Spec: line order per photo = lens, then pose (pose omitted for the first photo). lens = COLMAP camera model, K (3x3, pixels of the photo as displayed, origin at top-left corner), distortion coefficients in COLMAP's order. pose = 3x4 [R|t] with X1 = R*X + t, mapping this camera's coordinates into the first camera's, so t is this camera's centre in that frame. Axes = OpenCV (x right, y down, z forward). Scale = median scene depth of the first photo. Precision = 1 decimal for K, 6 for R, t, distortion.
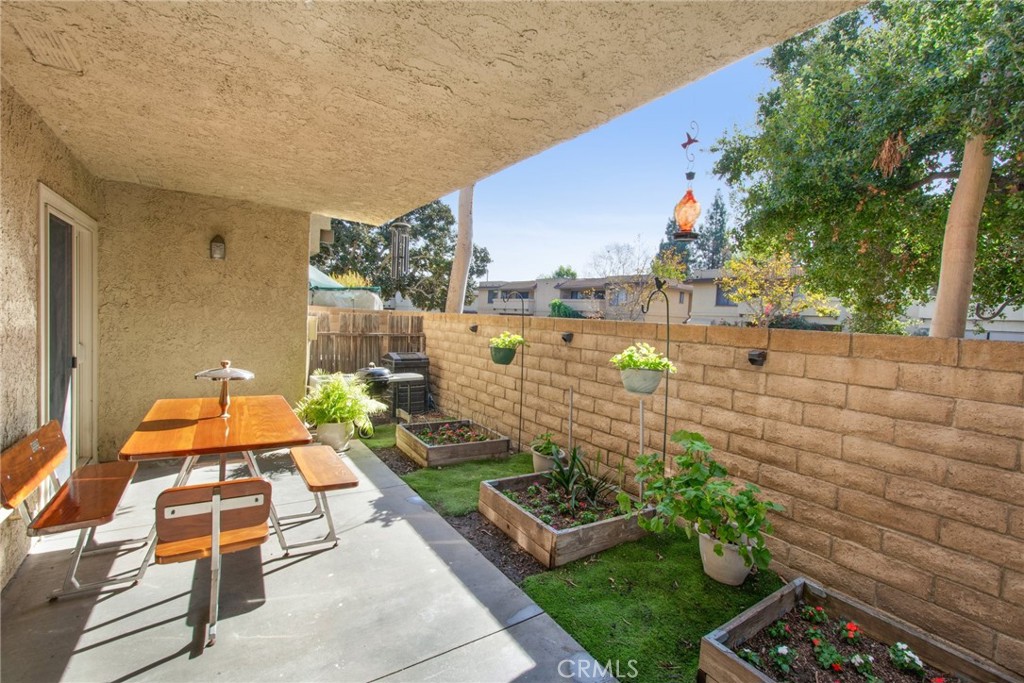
lens RADIAL K [[451.9, 0, 517.6], [0, 451.9, 341.5], [0, 0, 1]] dist [0.020935, -0.010817]
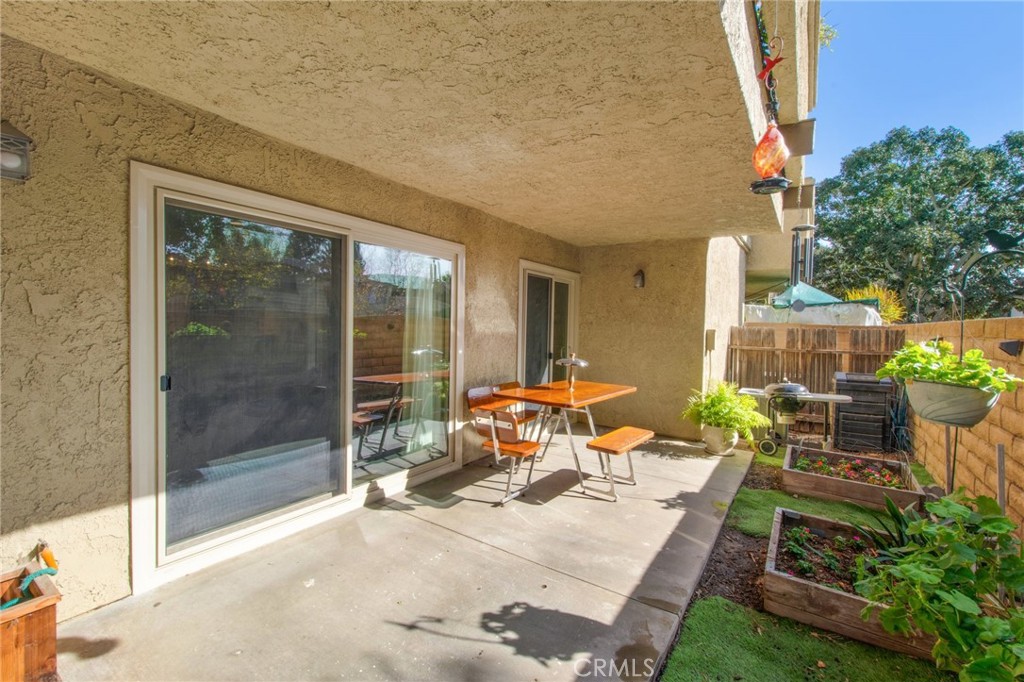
lens RADIAL K [[451.9, 0, 517.6], [0, 451.9, 341.0], [0, 0, 1]] dist [0.020935, -0.010817]
pose [[0.392504, -0.007278, -0.919722, 0.554716], [-0.051500, 0.998226, -0.029878, 0.046120], [0.918307, 0.059093, 0.391433, 0.194176]]
